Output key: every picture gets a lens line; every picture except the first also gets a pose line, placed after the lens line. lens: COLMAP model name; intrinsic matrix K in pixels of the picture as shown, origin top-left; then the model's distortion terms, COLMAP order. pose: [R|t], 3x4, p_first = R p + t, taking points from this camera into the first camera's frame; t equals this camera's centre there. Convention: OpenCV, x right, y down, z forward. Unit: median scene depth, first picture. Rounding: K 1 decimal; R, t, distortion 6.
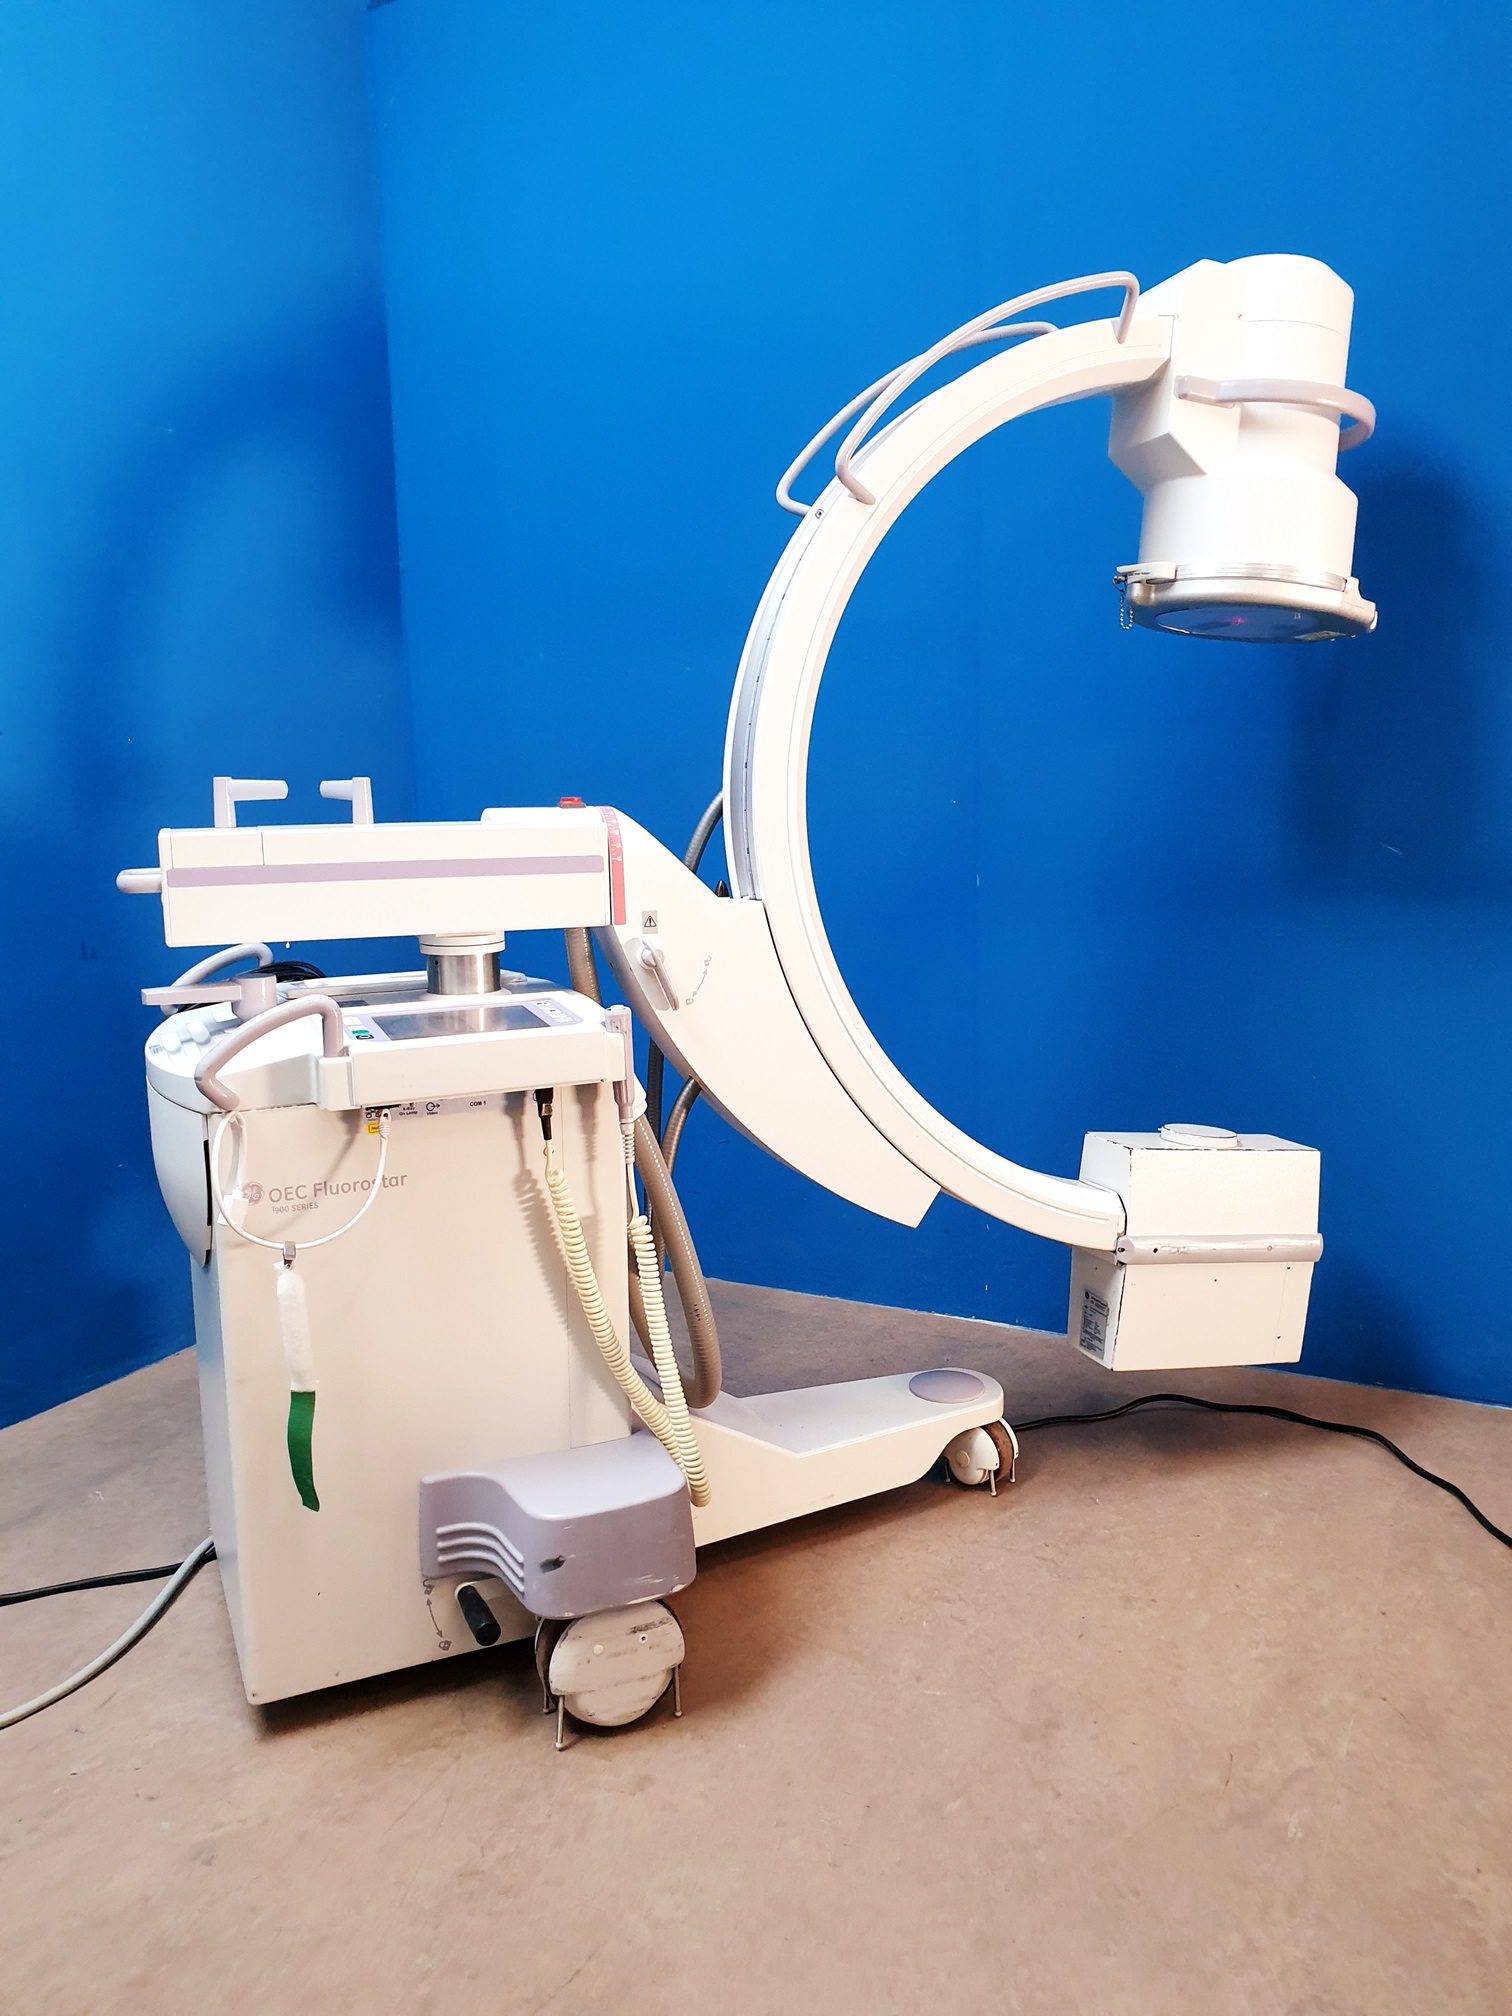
lens RADIAL K [[1556.2, 0, 769.8], [0, 1556.2, 1007.5], [0, 0, 1]] dist [0.013962, 0.017770]
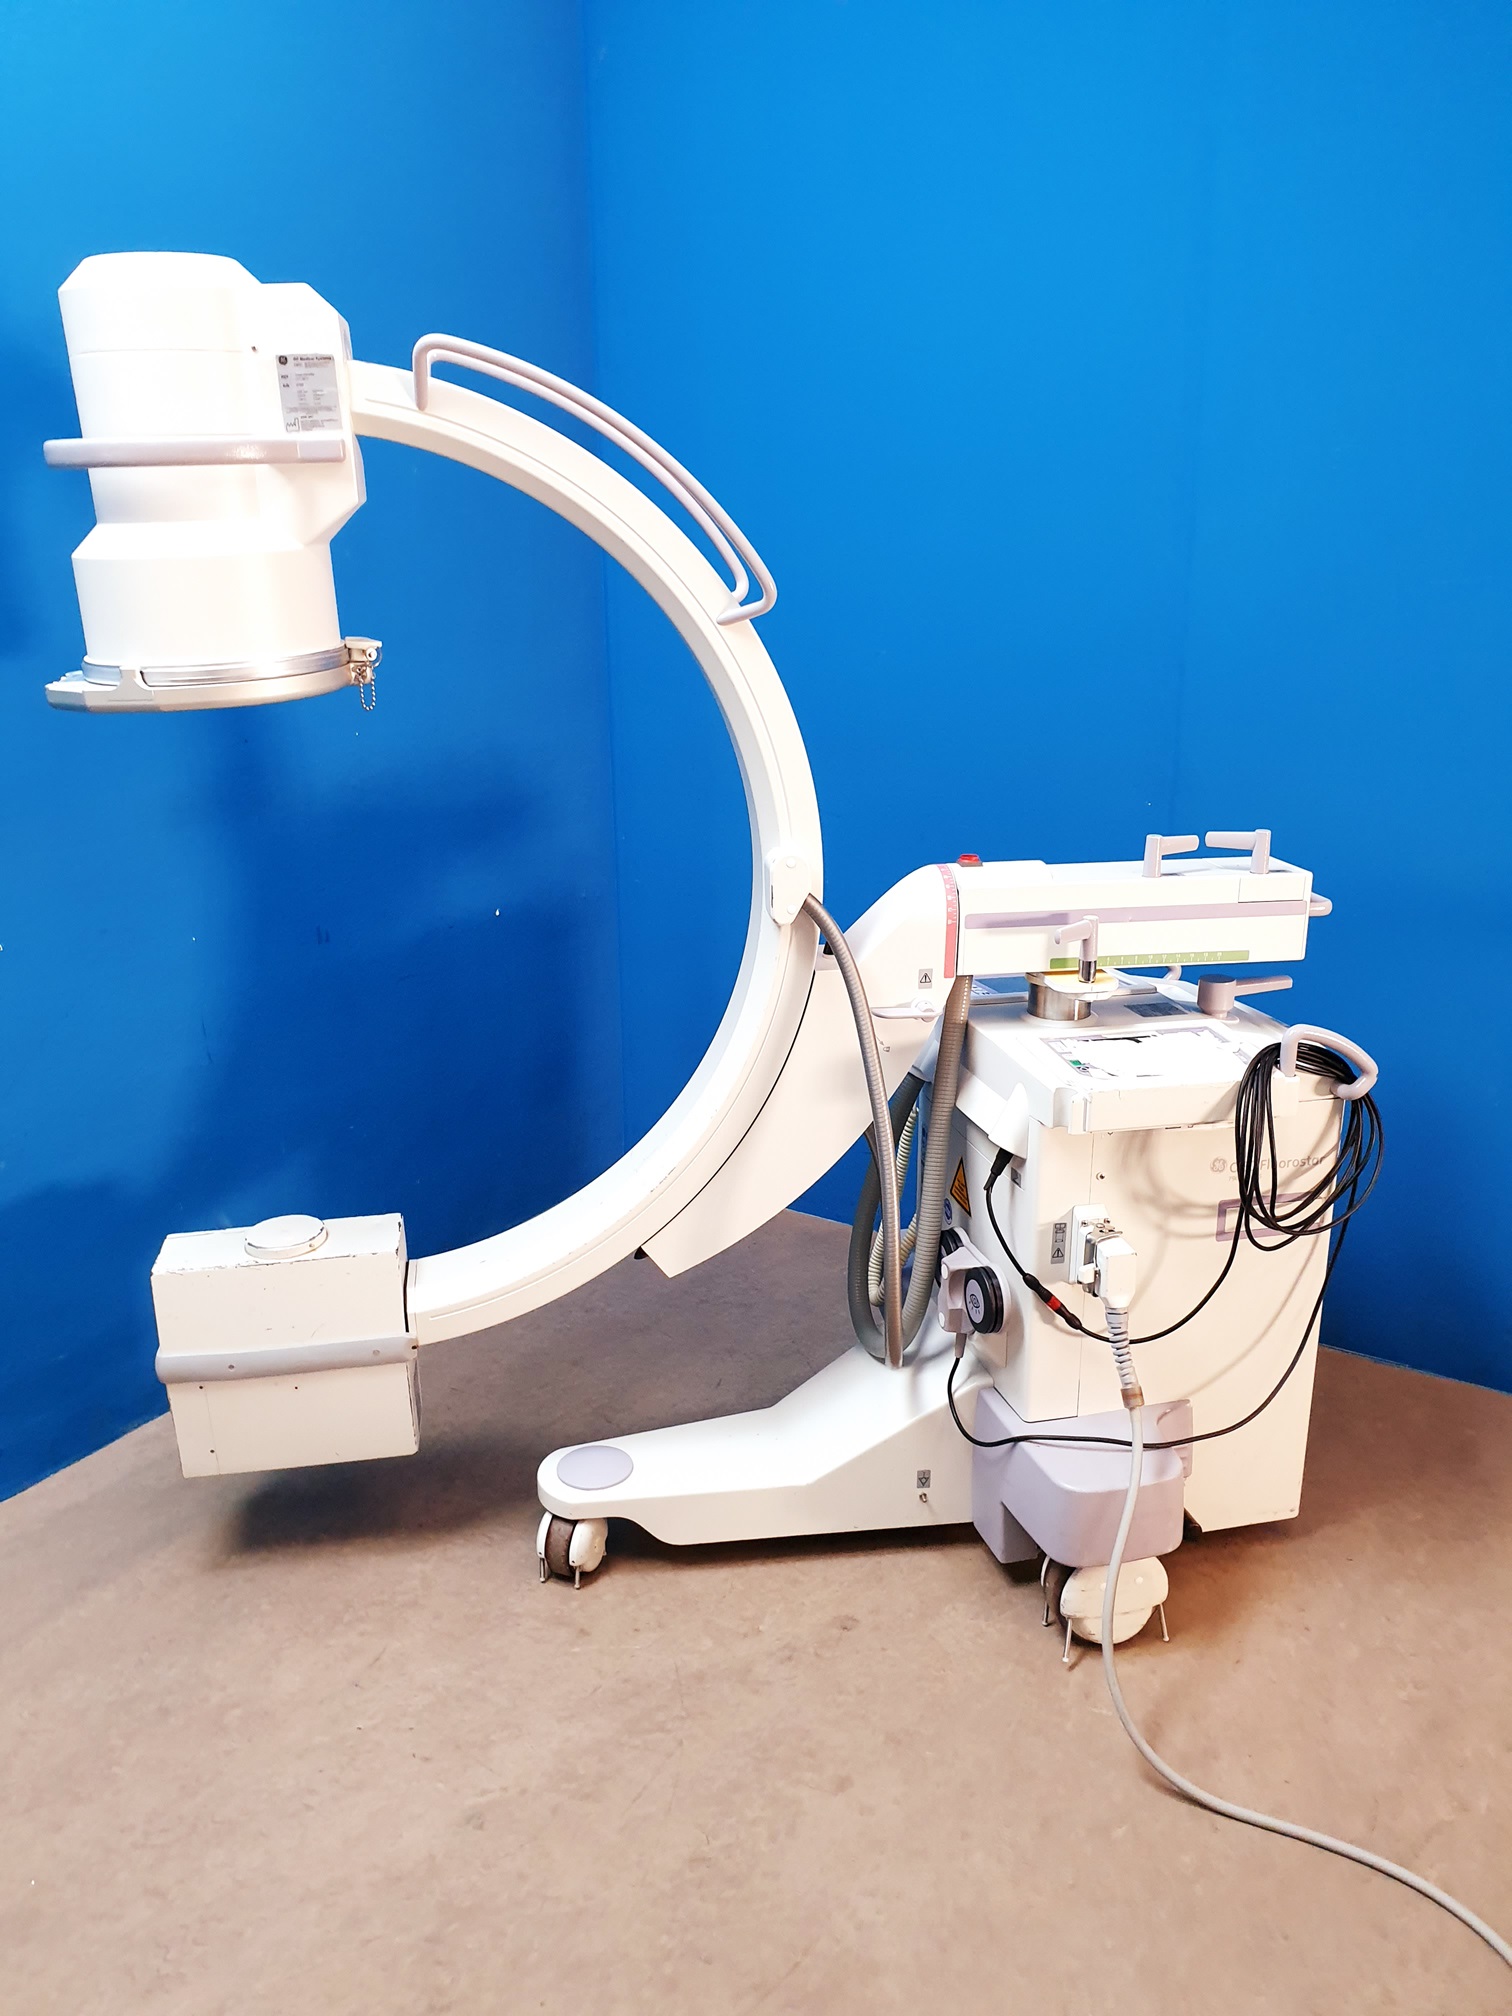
lens RADIAL K [[1556.2, 0, 762.3], [0, 1556.2, 1022.9], [0, 0, 1]] dist [0.013962, 0.017770]
pose [[0.995211, 0.040344, -0.089040, -0.060912], [-0.028285, 0.990745, 0.132753, -0.206215], [0.093572, -0.129599, 0.987142, -0.061909]]
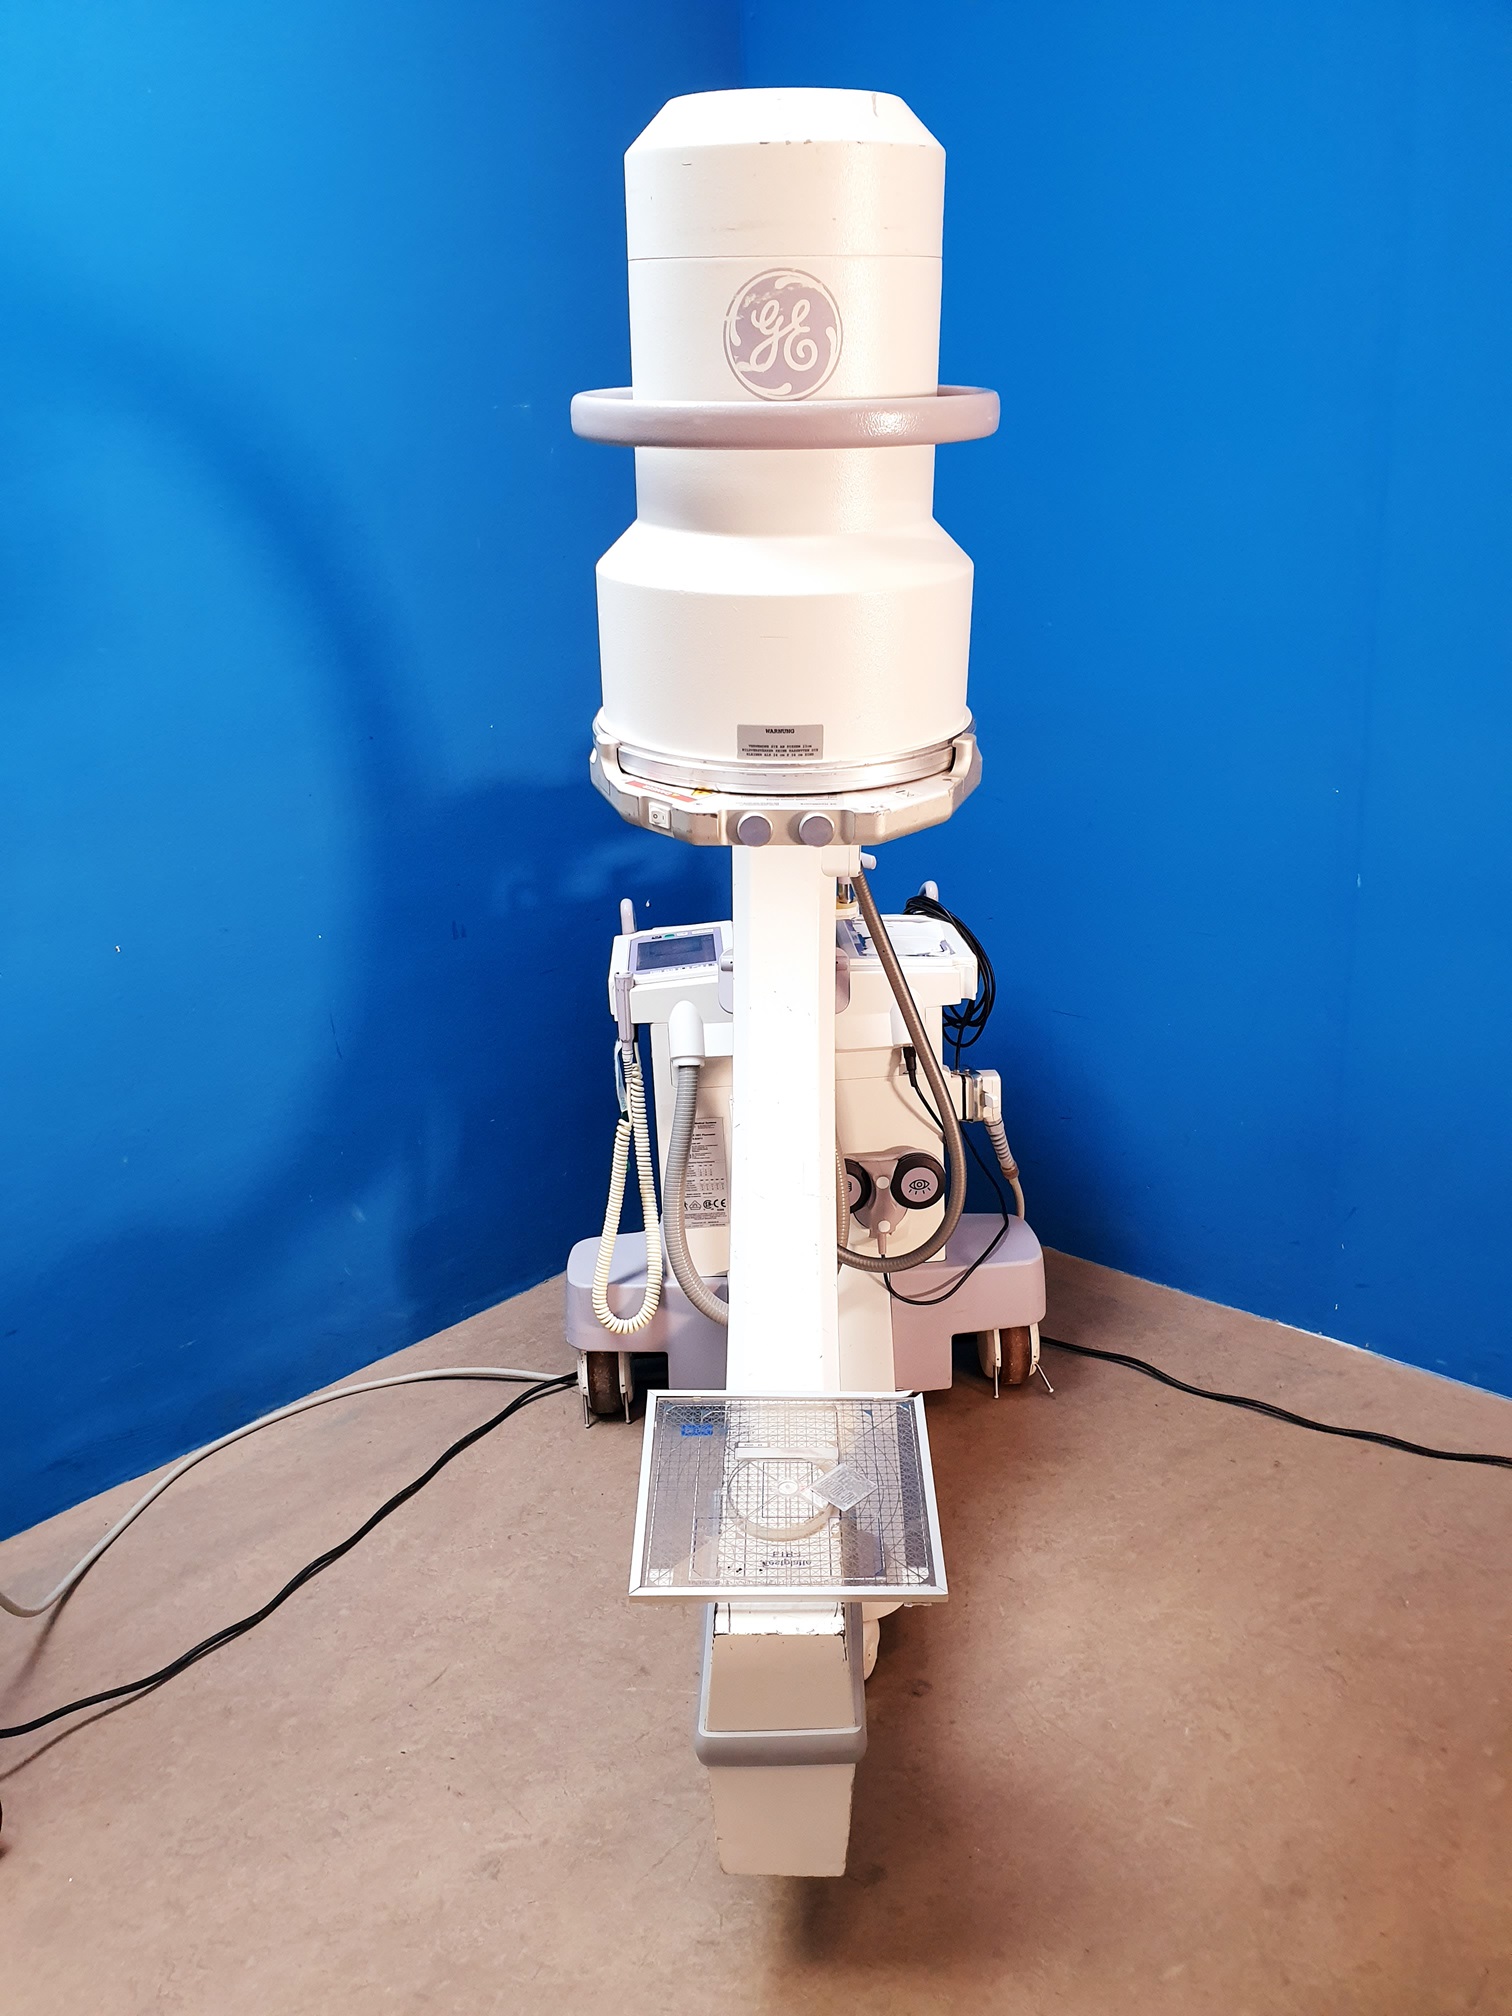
lens RADIAL K [[1556.2, 0, 769.1], [0, 1556.2, 1015.9], [0, 0, 1]] dist [0.013962, 0.017770]
pose [[0.959762, 0.063397, -0.273565, 0.103852], [-0.018658, 0.986427, 0.163138, -0.253305], [0.280195, -0.151470, 0.947918, 0.060125]]
